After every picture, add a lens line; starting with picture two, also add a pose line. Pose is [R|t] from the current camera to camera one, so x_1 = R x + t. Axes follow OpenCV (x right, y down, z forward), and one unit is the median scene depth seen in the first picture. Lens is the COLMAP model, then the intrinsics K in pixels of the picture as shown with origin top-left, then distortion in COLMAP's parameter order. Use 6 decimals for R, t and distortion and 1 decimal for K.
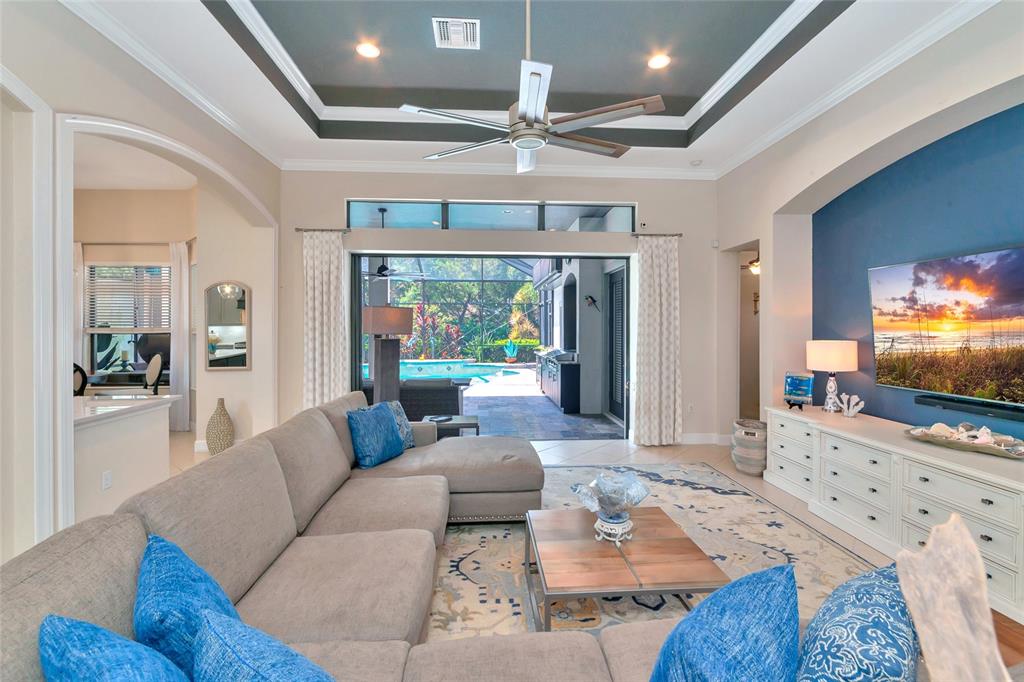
lens RADIAL K [[464.7, 0, 523.4], [0, 464.7, 329.1], [0, 0, 1]] dist [-0.023308, -0.000125]
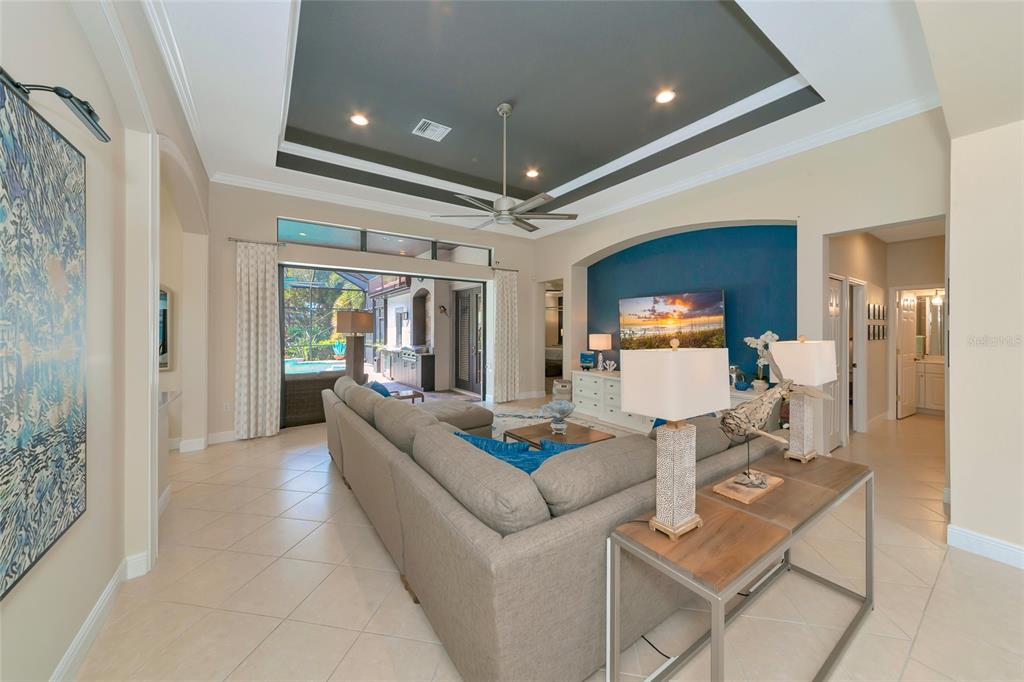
lens RADIAL K [[360.6, 0, 506.7], [0, 360.6, 326.0], [0, 0, 1]] dist [-0.004775, -0.000397]
pose [[0.866454, -0.005189, 0.499231, -0.376291], [0.014272, 0.999795, -0.014378, 0.014058], [-0.499054, 0.019583, 0.866350, -0.071838]]
